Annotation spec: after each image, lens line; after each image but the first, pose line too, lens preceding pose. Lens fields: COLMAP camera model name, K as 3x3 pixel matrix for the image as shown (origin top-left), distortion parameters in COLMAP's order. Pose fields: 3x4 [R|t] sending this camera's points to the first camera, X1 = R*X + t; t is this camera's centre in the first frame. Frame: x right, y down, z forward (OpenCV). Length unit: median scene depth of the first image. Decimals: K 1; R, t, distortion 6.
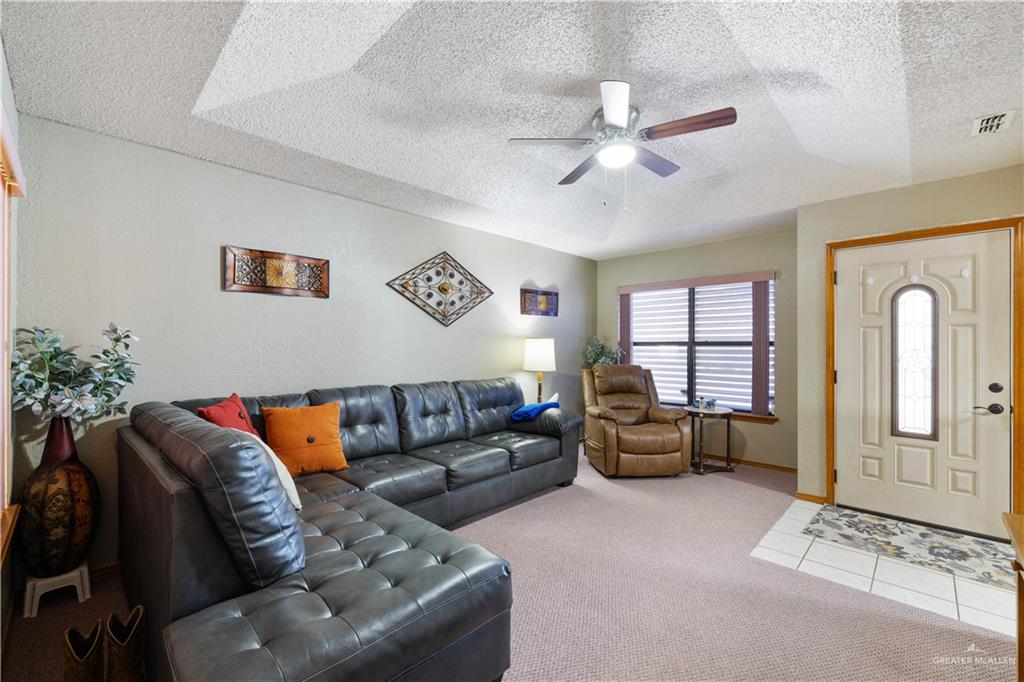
lens RADIAL K [[432.9, 0, 515.0], [0, 432.9, 346.4], [0, 0, 1]] dist [0.001201, 0.000693]
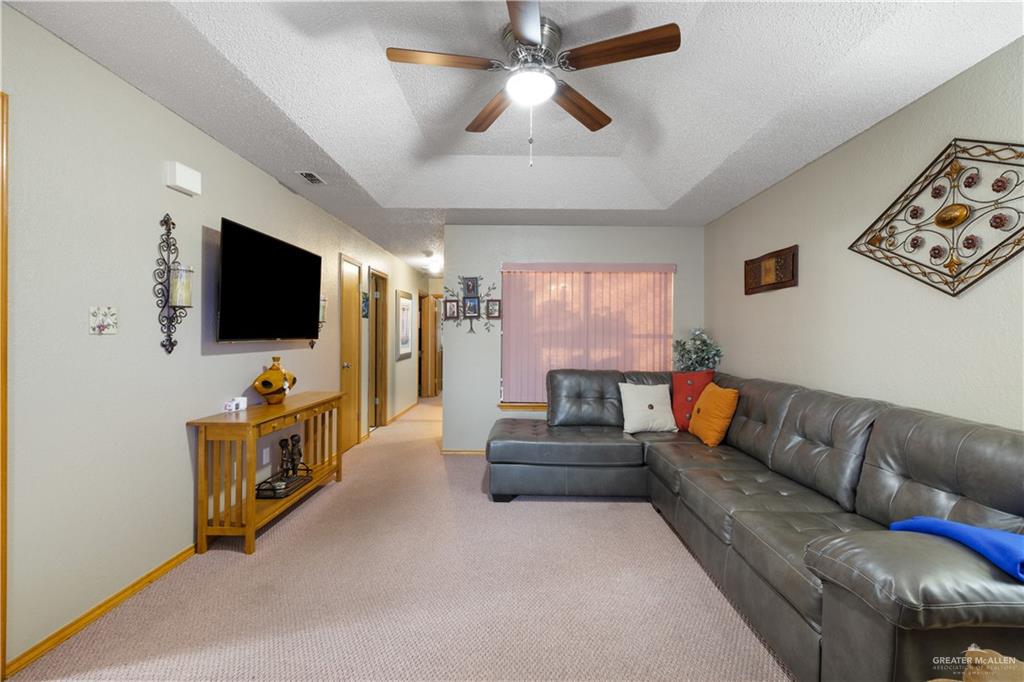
lens RADIAL K [[432.9, 0, 512.2], [0, 432.9, 338.3], [0, 0, 1]] dist [0.001201, 0.000693]
pose [[-0.735667, -0.005652, -0.677320, 0.525275], [-0.011021, 0.999933, 0.003627, 0.003427], [0.677254, 0.010133, -0.735679, 1.040711]]
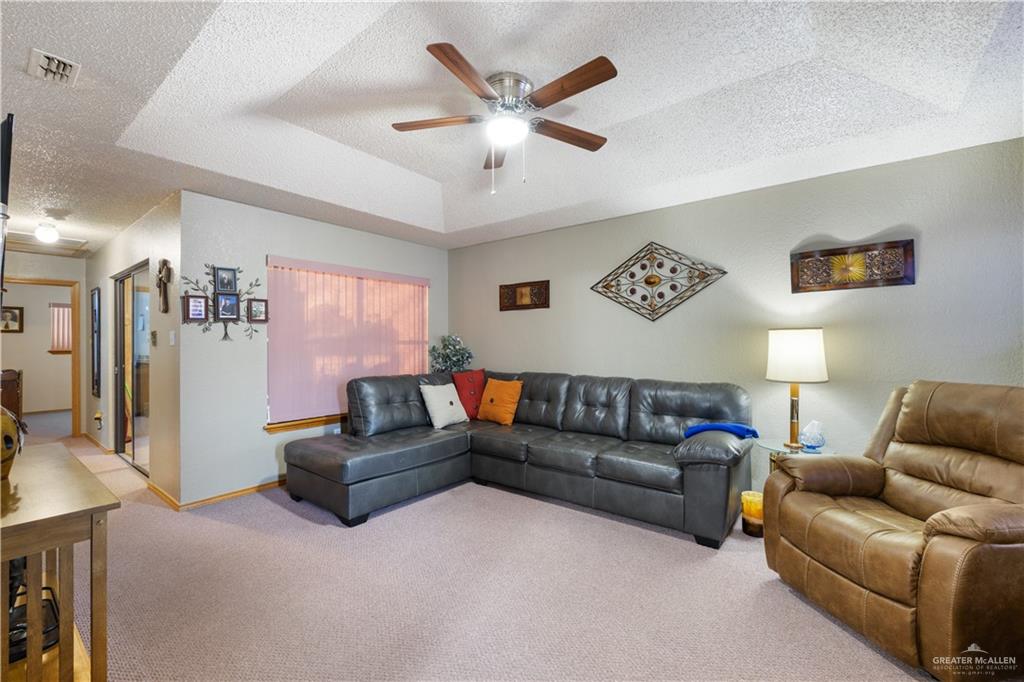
lens RADIAL K [[432.9, 0, 514.3], [0, 432.9, 342.0], [0, 0, 1]] dist [0.001201, 0.000693]
pose [[0.094230, -0.004600, -0.995540, 0.761863], [0.001793, 0.999988, -0.004450, 0.002891], [0.995549, -0.001366, 0.094237, 0.622721]]
